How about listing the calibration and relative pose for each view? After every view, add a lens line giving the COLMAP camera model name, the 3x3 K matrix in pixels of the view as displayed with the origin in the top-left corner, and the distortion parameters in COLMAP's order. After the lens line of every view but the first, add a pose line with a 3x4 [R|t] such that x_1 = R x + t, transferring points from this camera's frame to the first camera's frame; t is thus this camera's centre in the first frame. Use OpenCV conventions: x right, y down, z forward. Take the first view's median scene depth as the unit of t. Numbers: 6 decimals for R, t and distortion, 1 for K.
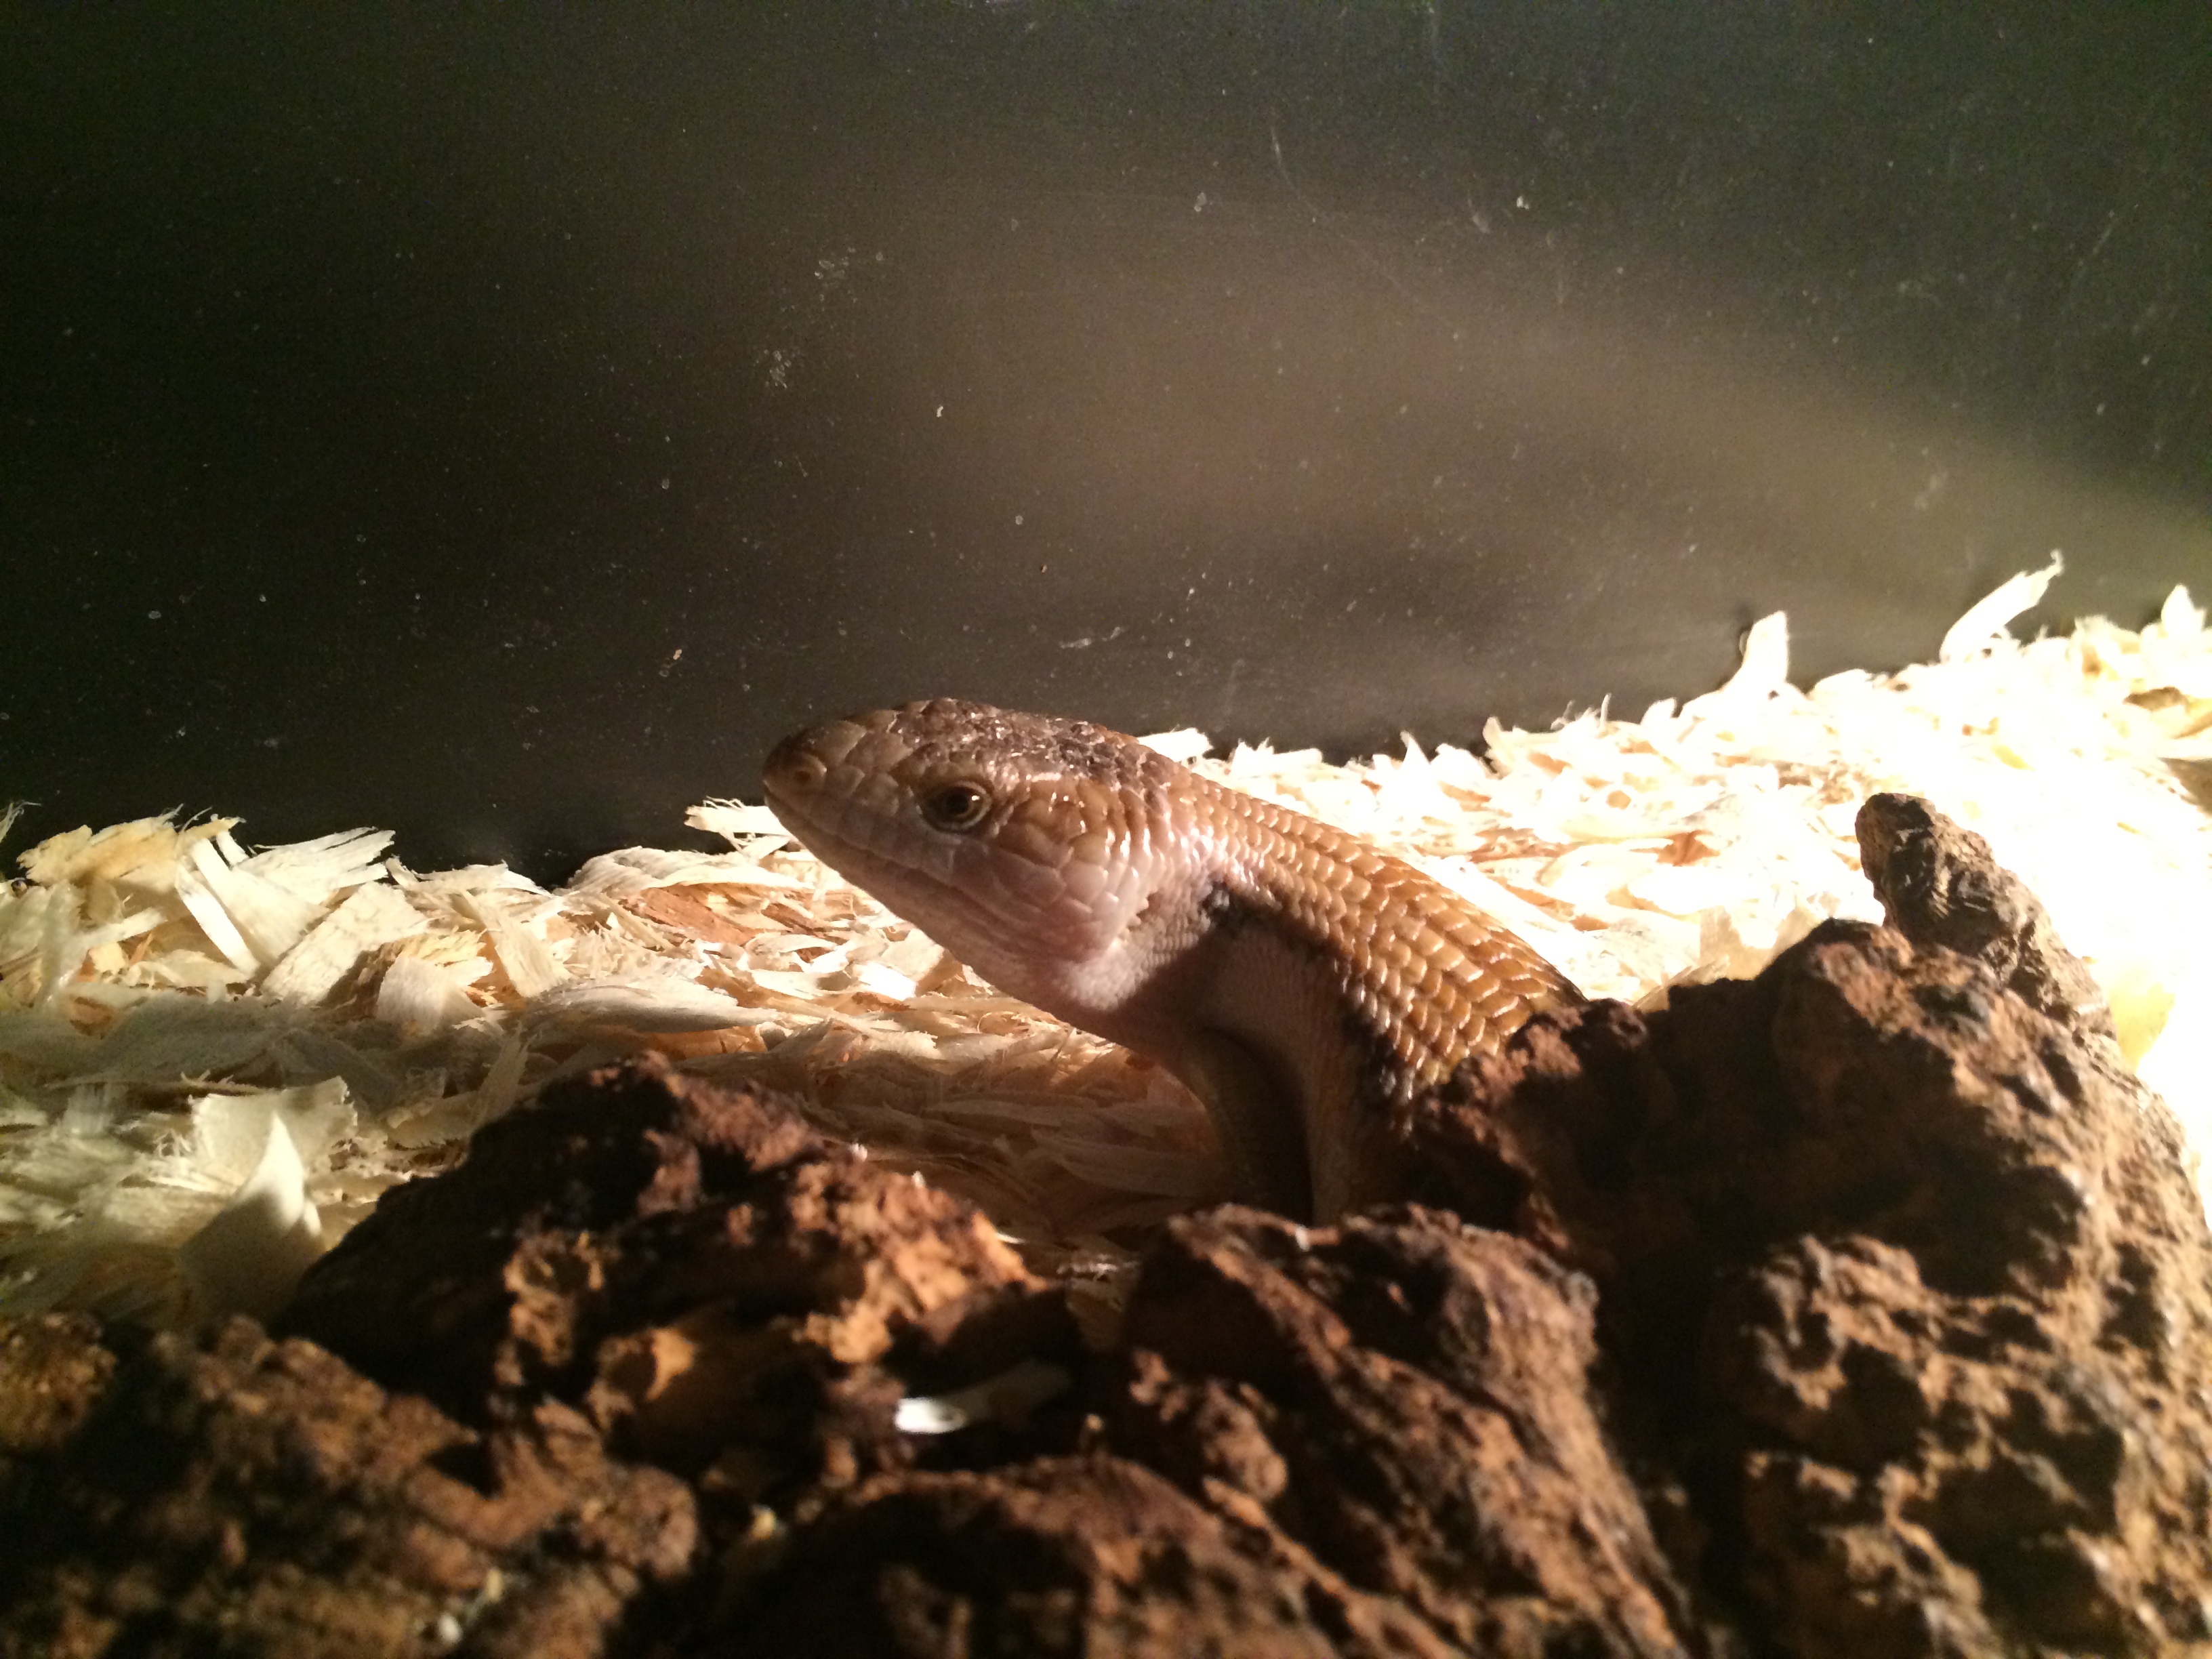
lens RADIAL K [[1903.3, 0, 1079.2], [0, 1903.3, 818.7], [0, 0, 1]] dist [0.089962, -0.151389]
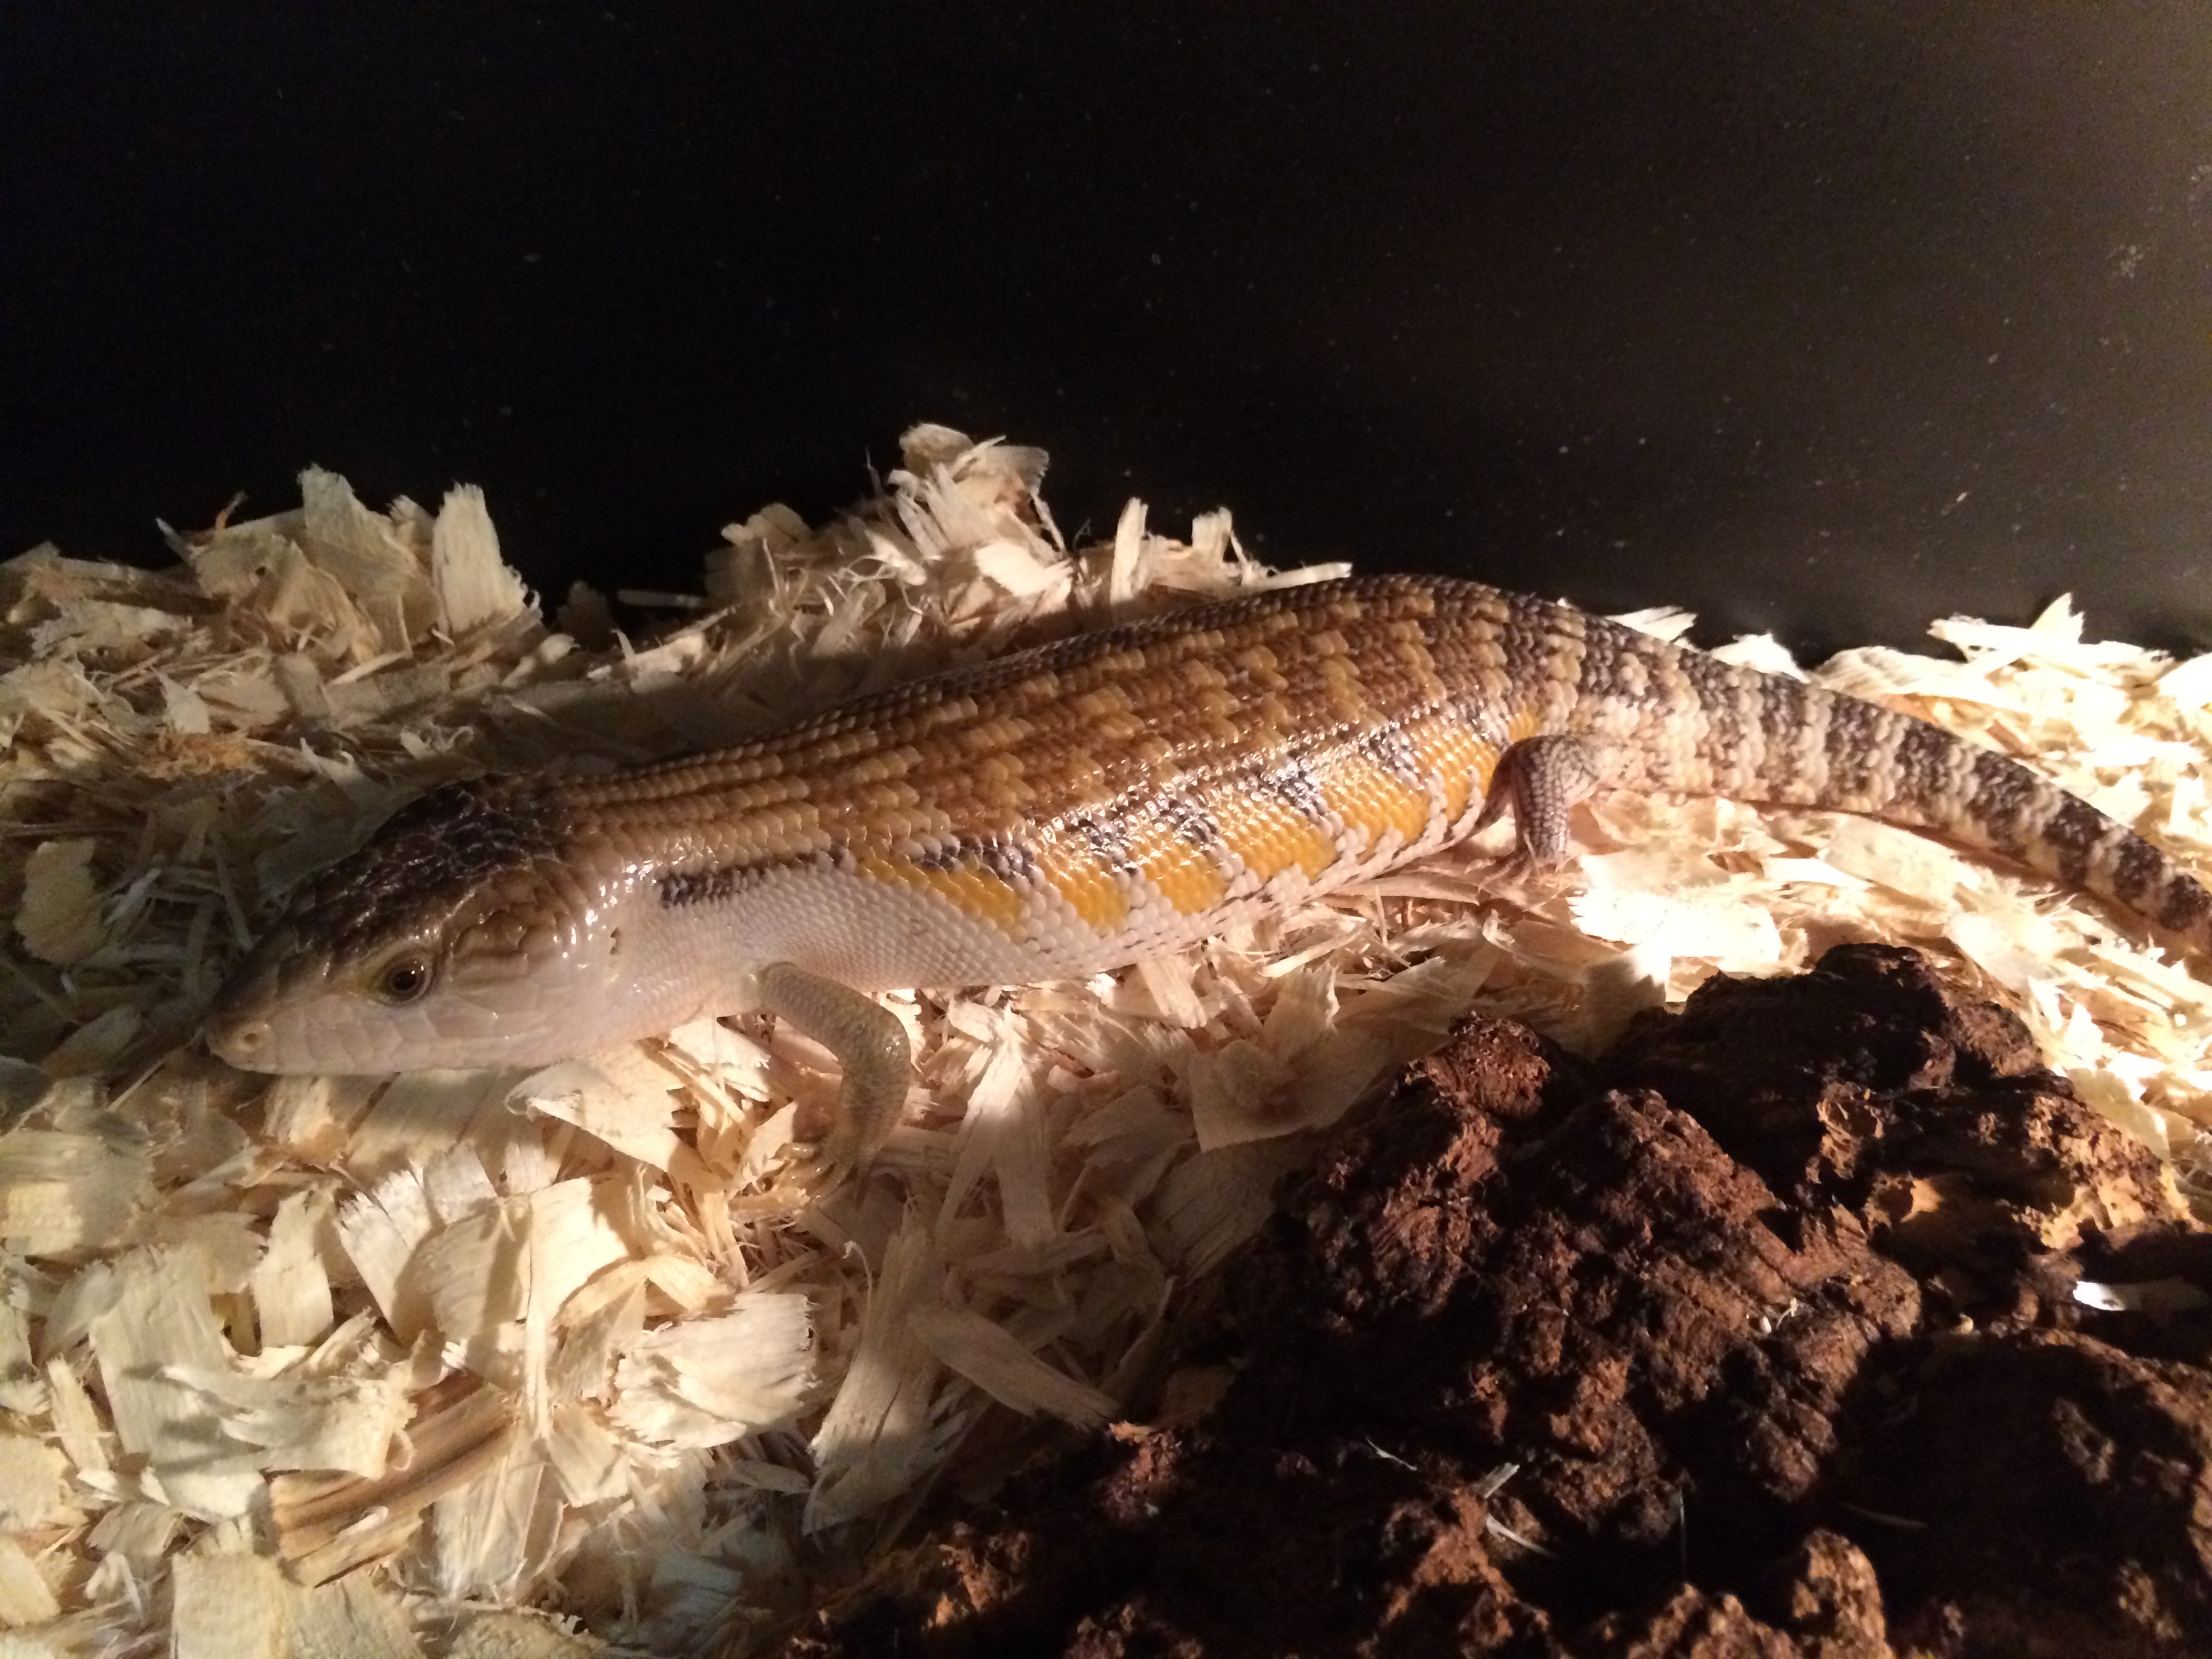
lens RADIAL K [[1909.3, 0, 1095.3], [0, 1909.3, 798.2], [0, 0, 1]] dist [0.098777, -0.173192]
pose [[0.846357, 0.245963, -0.472422, -0.118628], [-0.119382, 0.952021, 0.281787, -0.366124], [0.519065, -0.182093, 0.835113, -0.545456]]
